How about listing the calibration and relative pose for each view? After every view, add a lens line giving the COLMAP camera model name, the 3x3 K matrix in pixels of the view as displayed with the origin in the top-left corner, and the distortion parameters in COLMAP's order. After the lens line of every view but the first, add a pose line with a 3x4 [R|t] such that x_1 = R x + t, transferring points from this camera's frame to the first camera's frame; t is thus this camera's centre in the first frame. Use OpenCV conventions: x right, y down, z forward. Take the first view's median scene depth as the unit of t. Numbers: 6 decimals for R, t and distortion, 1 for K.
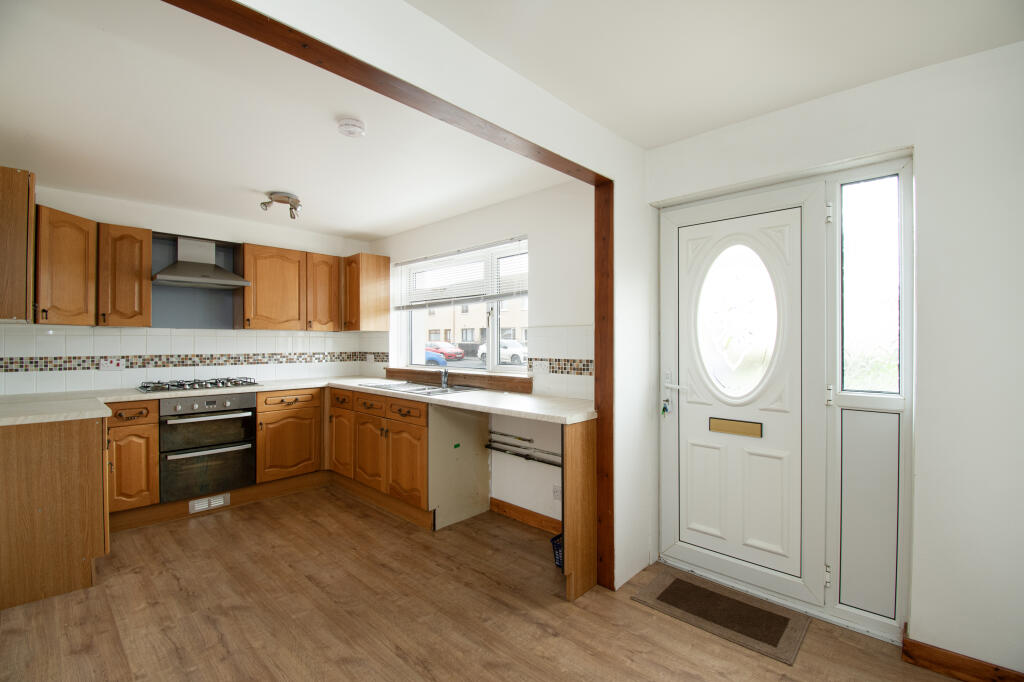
lens RADIAL K [[451.5, 0, 521.1], [0, 451.5, 341.0], [0, 0, 1]] dist [0.021138, -0.026458]
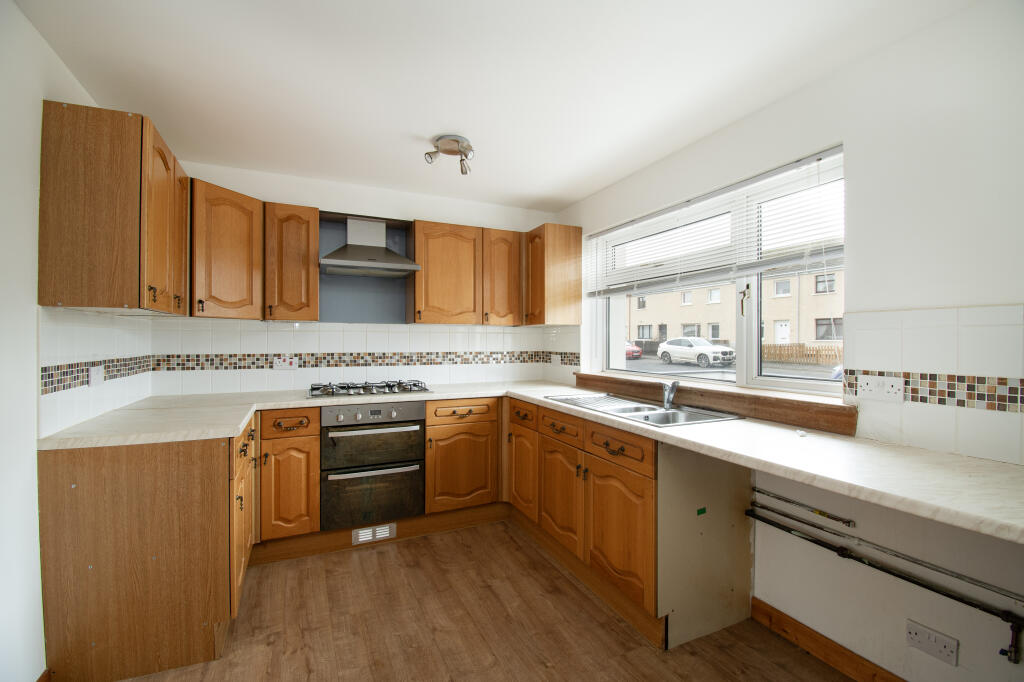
lens RADIAL K [[451.5, 0, 521.1], [0, 451.5, 341.0], [0, 0, 1]] dist [0.021138, -0.026458]
pose [[0.930609, 0.004375, -0.365988, -0.143514], [-0.002339, 0.999979, 0.006005, 0.001315], [0.366006, -0.004733, 0.930600, 0.344404]]
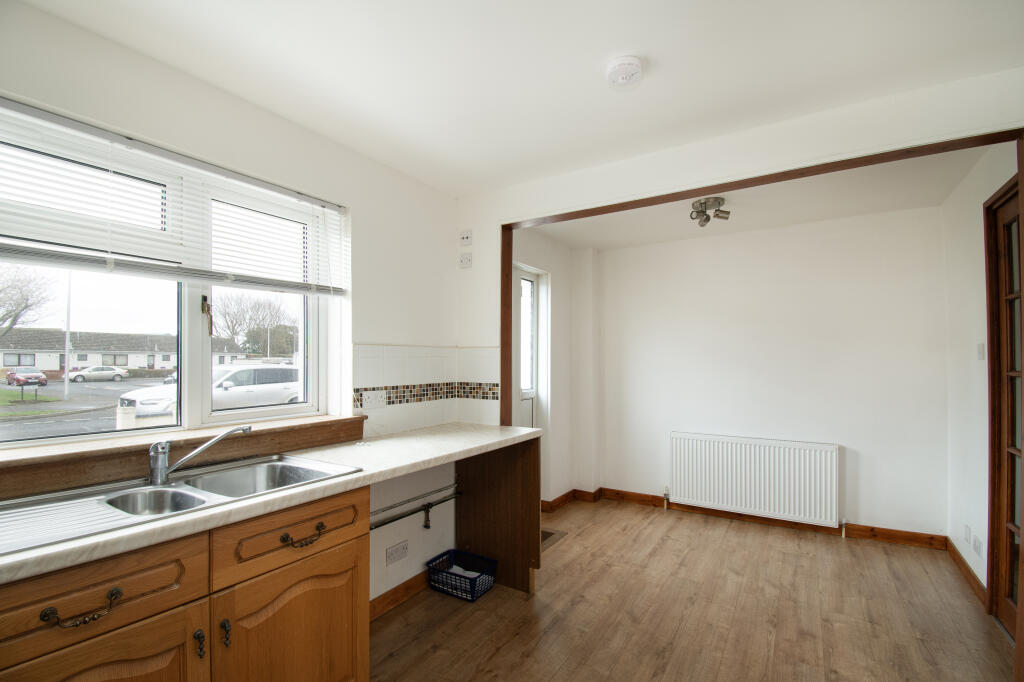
lens RADIAL K [[451.3, 0, 529.0], [0, 451.3, 356.5], [0, 0, 1]] dist [0.019831, -0.019308]
pose [[-0.202249, 0.012165, 0.979259, -0.697047], [0.001780, 0.999926, -0.012055, -0.002453], [-0.979332, -0.000695, -0.202256, 0.859267]]
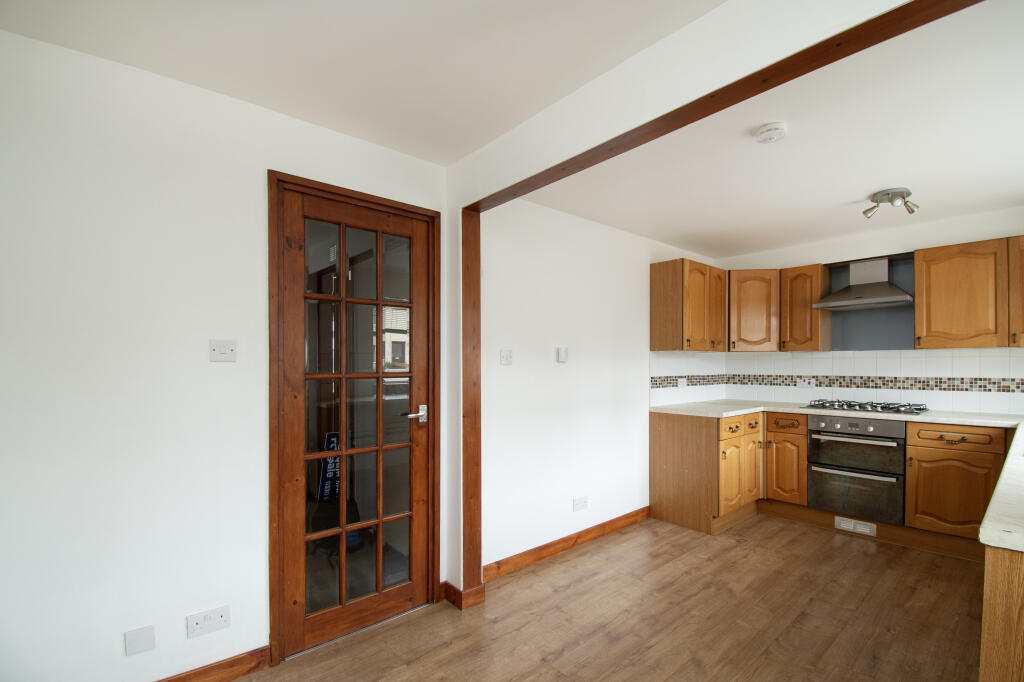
lens RADIAL K [[460.2, 0, 516.8], [0, 460.2, 366.7], [0, 0, 1]] dist [0.016722, -0.028661]
pose [[-0.113386, 0.005367, -0.993536, 0.413181], [0.004813, 0.999977, 0.004852, -0.000082], [0.993539, -0.004231, -0.113410, 0.393926]]
